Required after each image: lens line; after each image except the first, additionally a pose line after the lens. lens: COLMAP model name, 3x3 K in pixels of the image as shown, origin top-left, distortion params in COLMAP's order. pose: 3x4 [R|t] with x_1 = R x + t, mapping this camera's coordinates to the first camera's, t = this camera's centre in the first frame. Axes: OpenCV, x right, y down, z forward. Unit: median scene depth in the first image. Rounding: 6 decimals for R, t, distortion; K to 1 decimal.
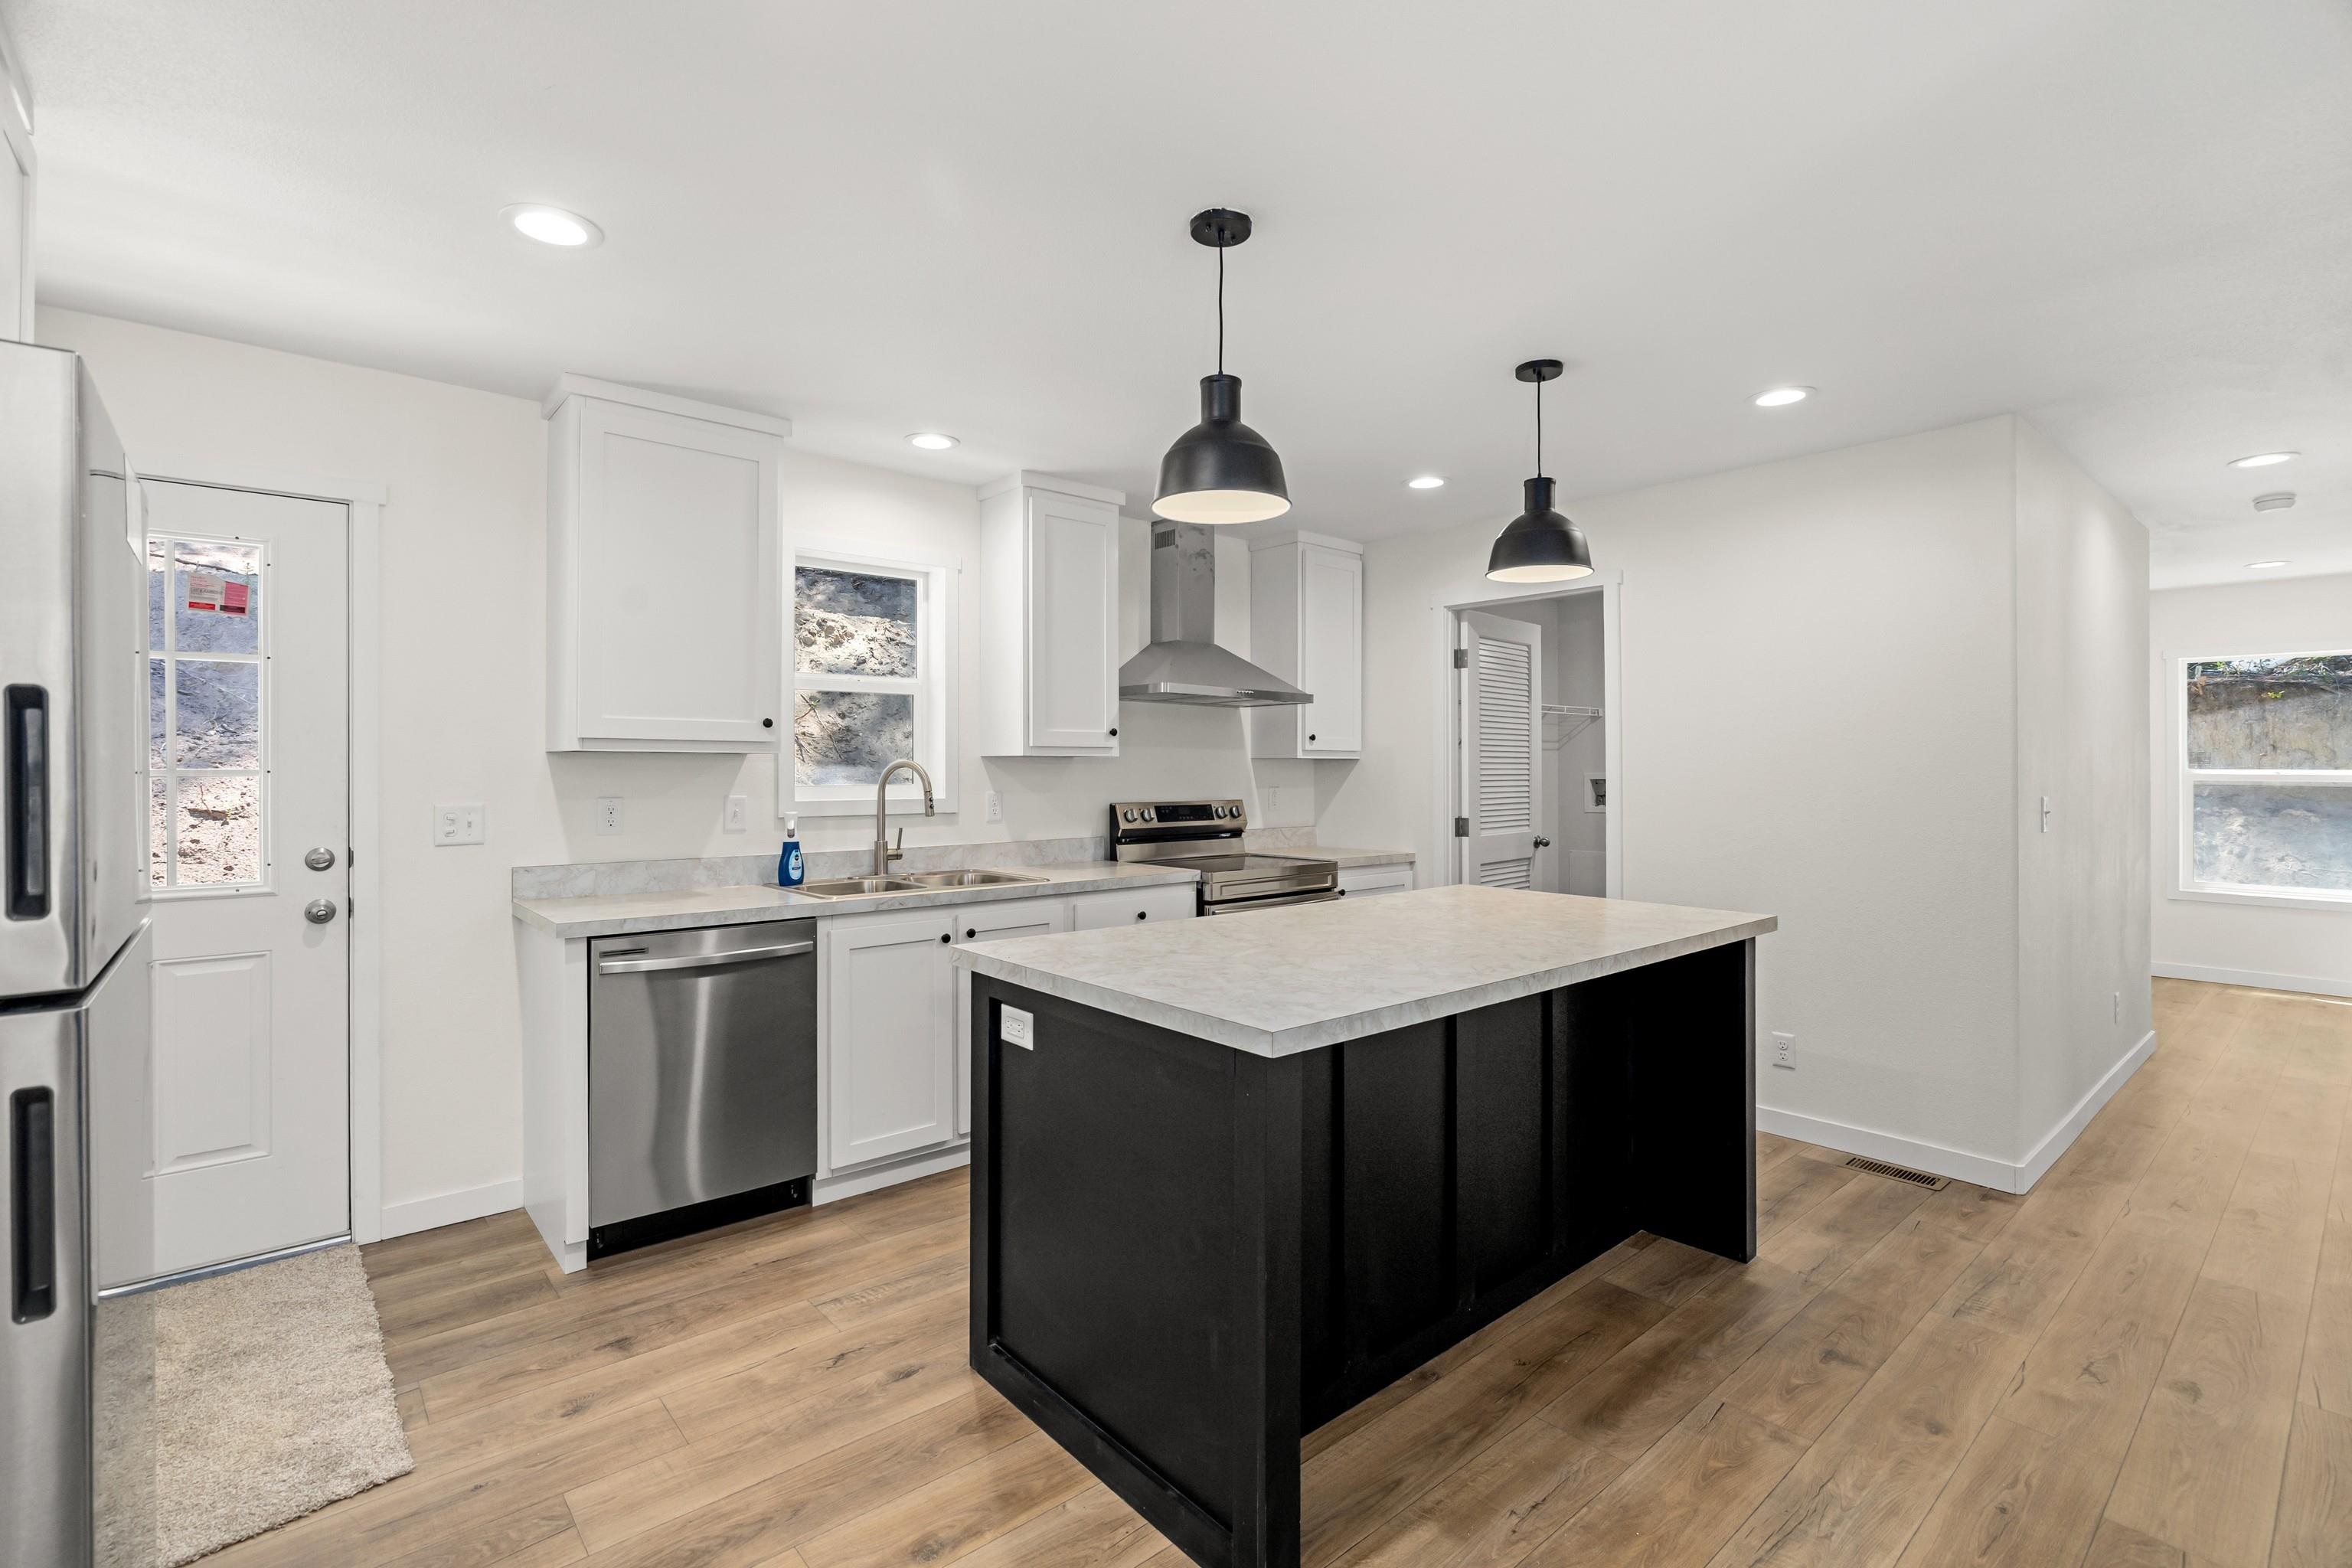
lens RADIAL K [[1069.6, 0, 1176.0], [0, 1069.6, 784.0], [0, 0, 1]] dist [-0.000042, 0.000206]
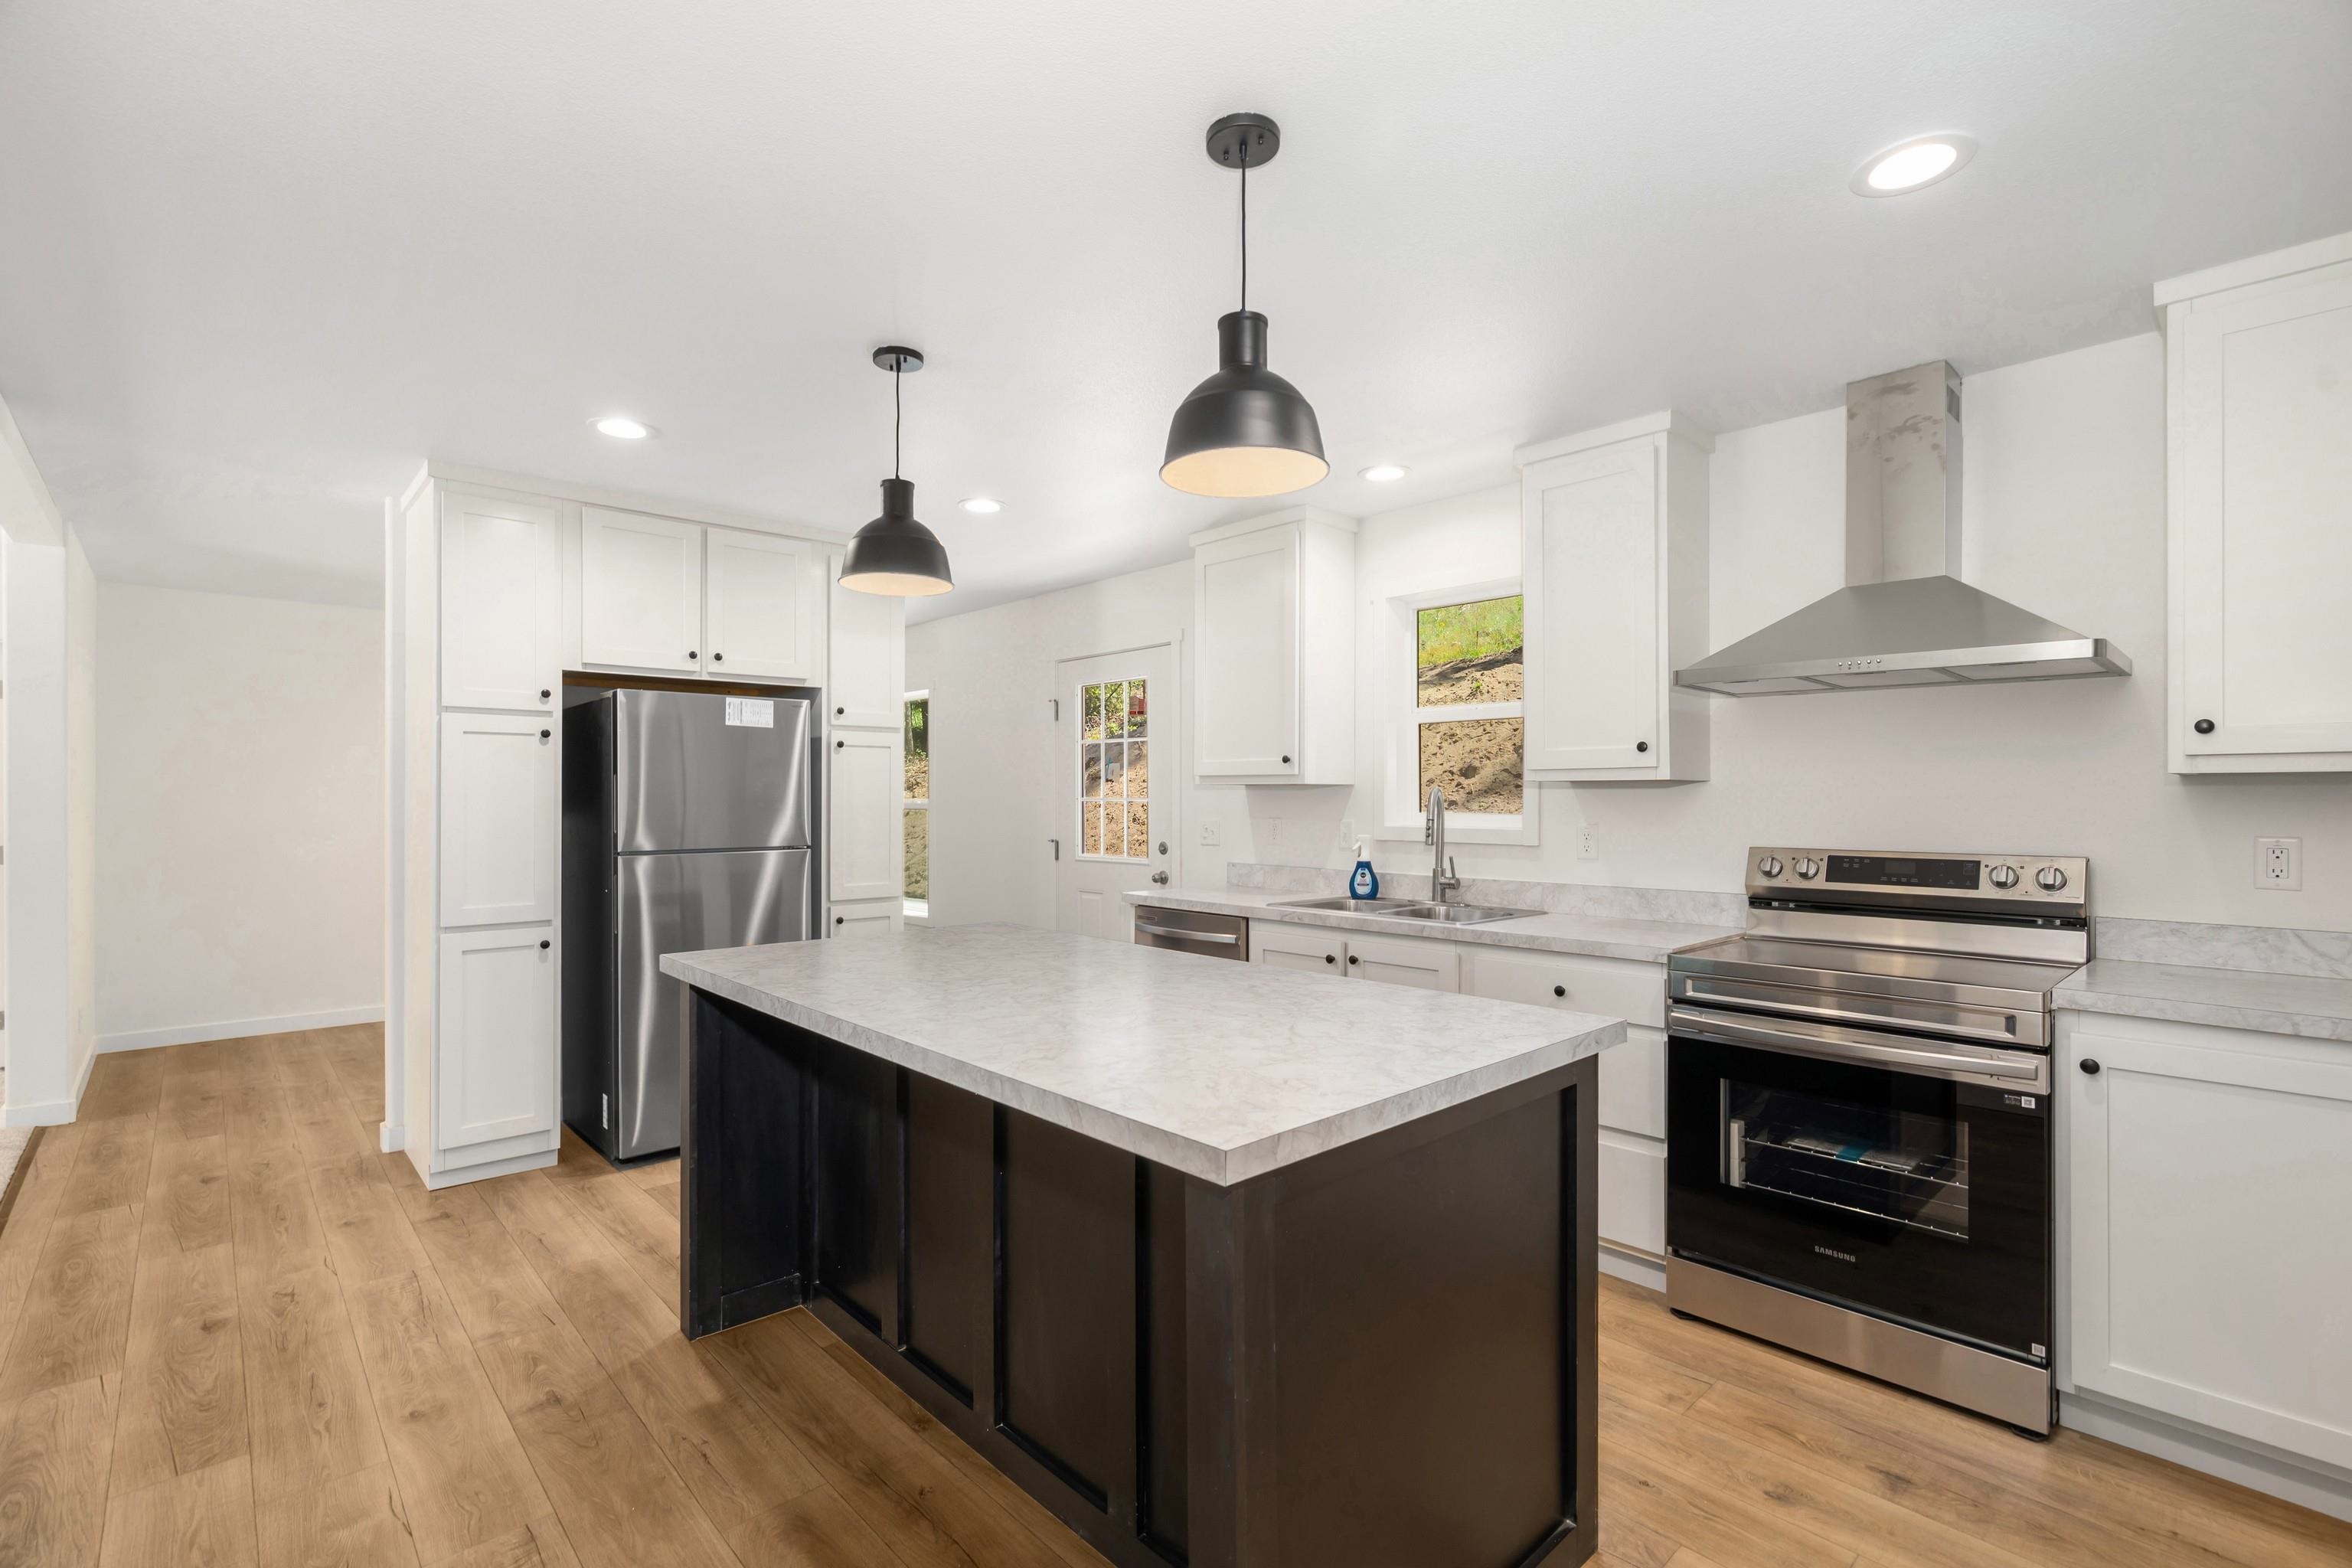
lens RADIAL K [[1058.6, 0, 1176.4], [0, 1058.6, 794.8], [0, 0, 1]] dist [0.001592, 0.000219]
pose [[0.026133, -0.003910, -0.999651, 0.698914], [-0.014462, 0.999886, -0.004289, -0.007884], [0.999554, 0.014569, 0.026074, 0.711371]]
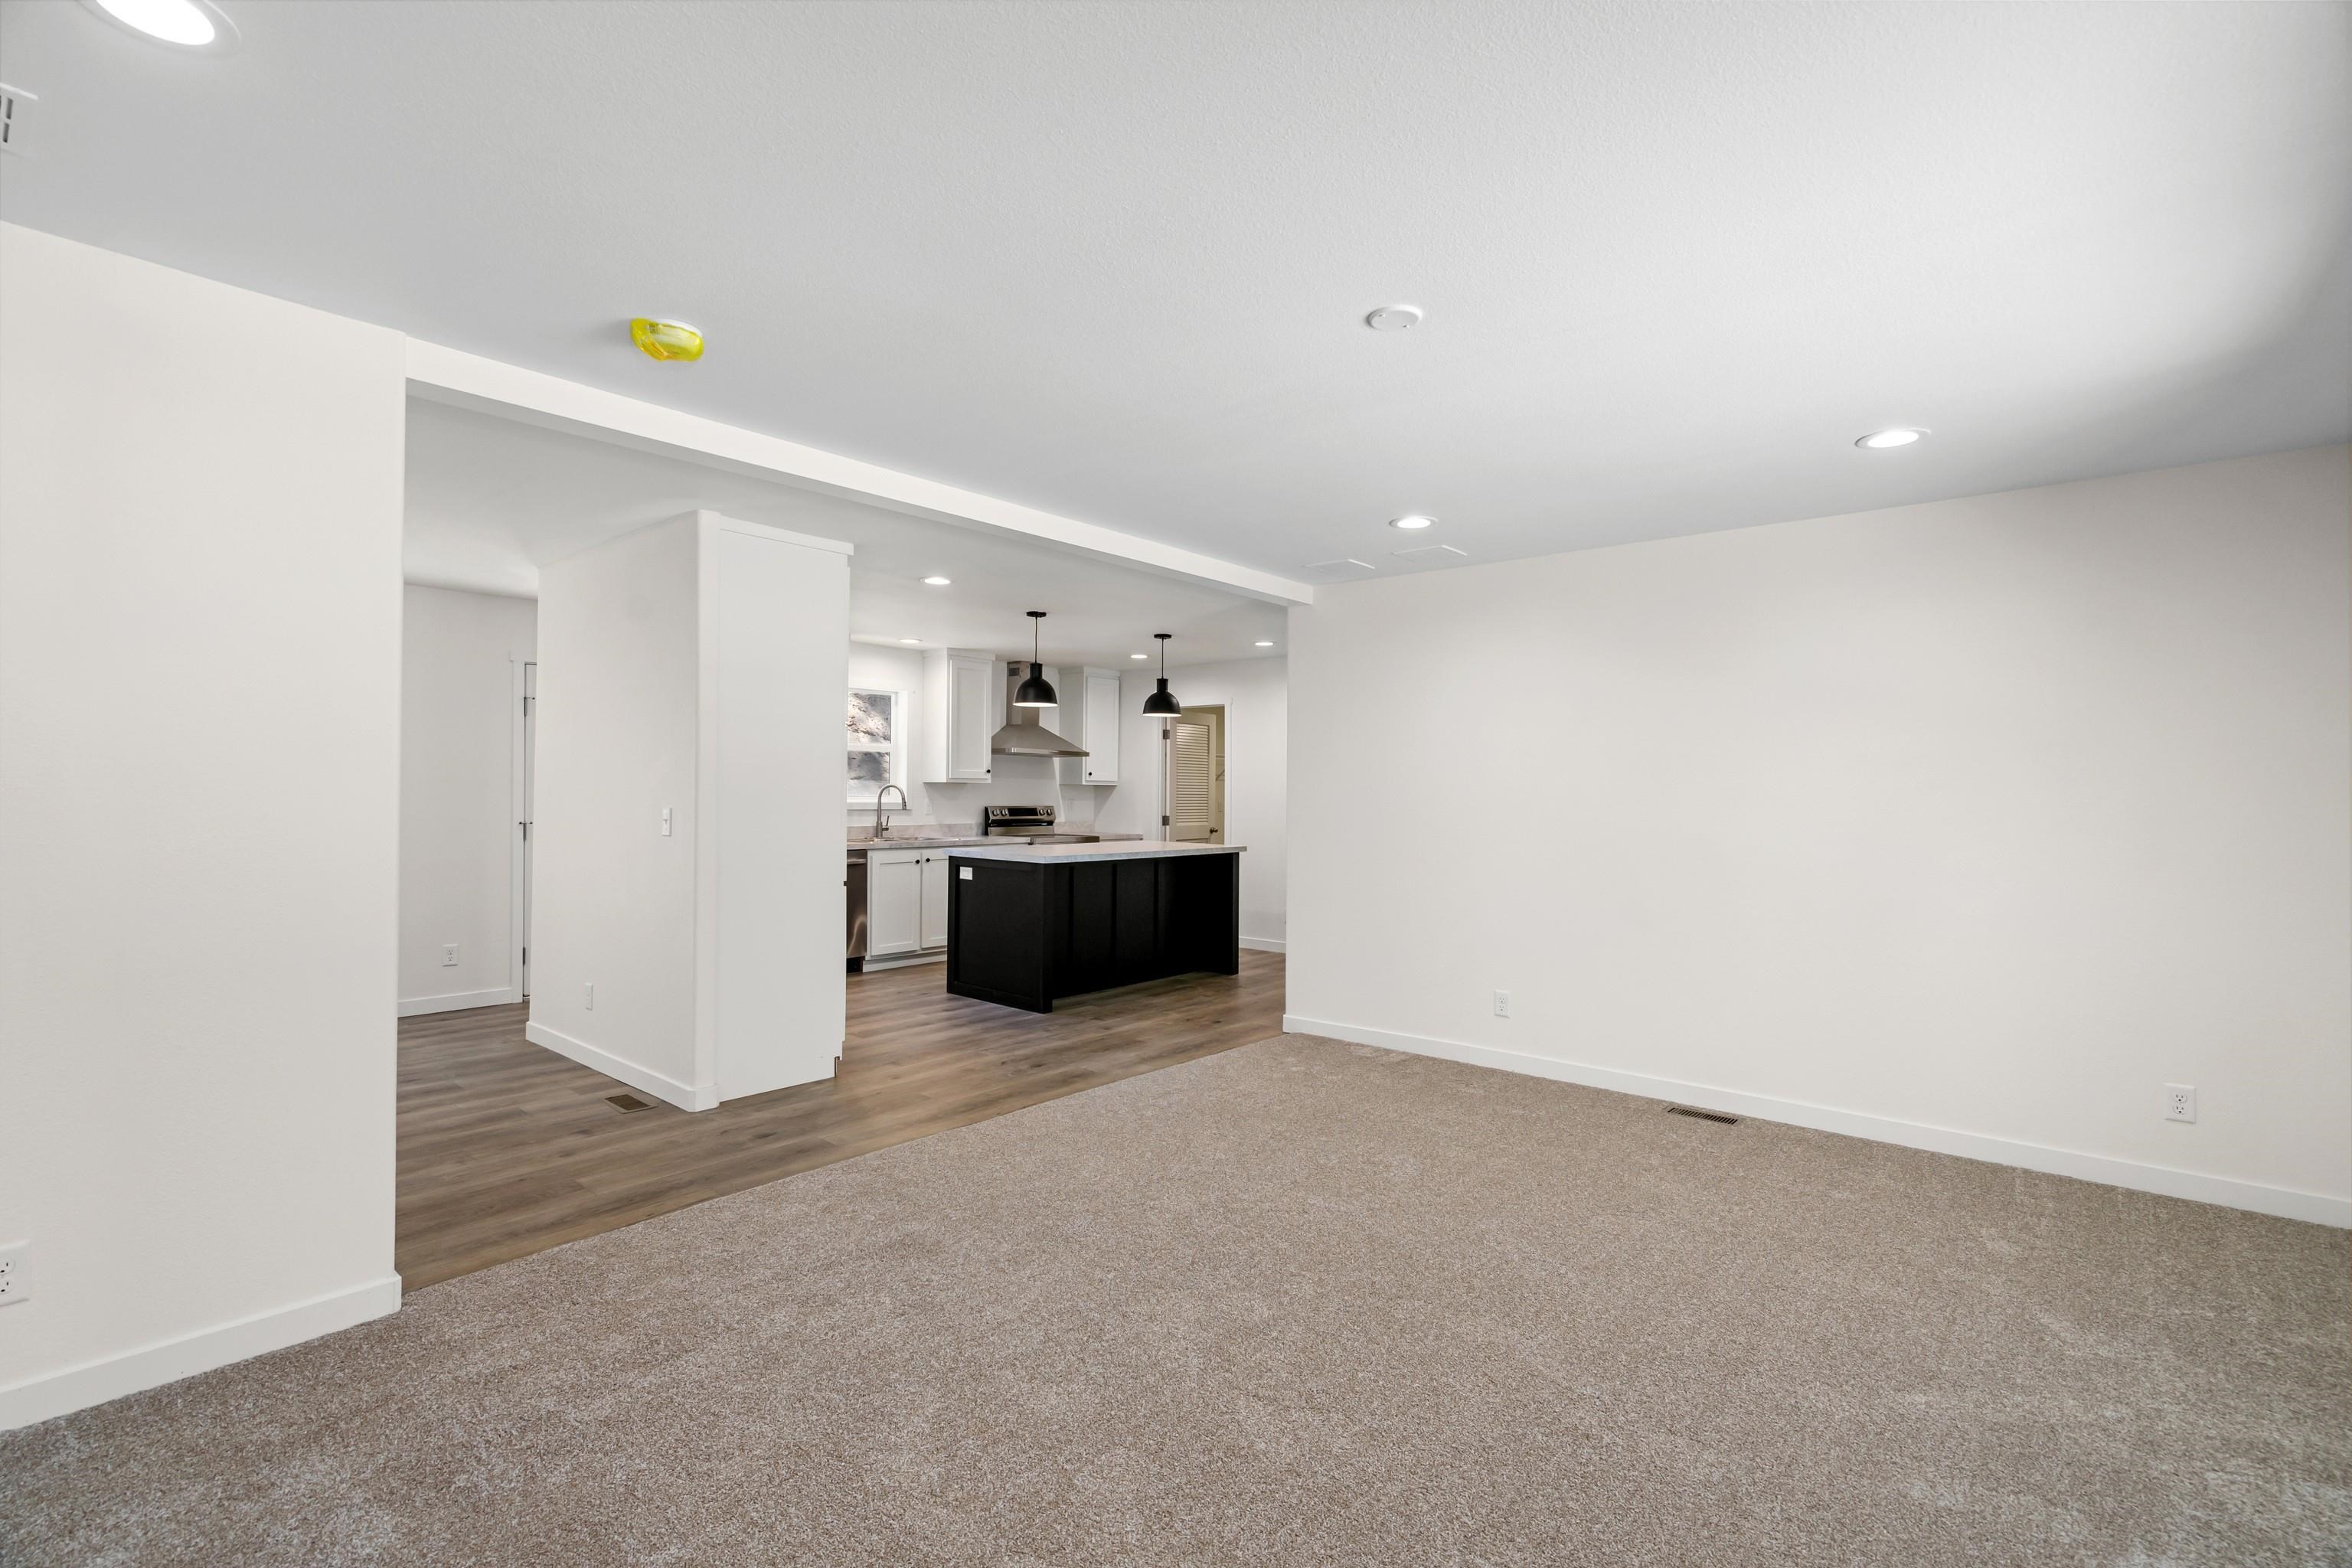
lens RADIAL K [[1069.6, 0, 1176.0], [0, 1069.6, 784.0], [0, 0, 1]] dist [-0.000042, 0.000206]
pose [[0.989100, 0.010100, 0.146899, -0.003881], [-0.006996, 0.999741, -0.021635, 0.018919], [-0.147080, 0.020372, 0.988915, -1.156860]]
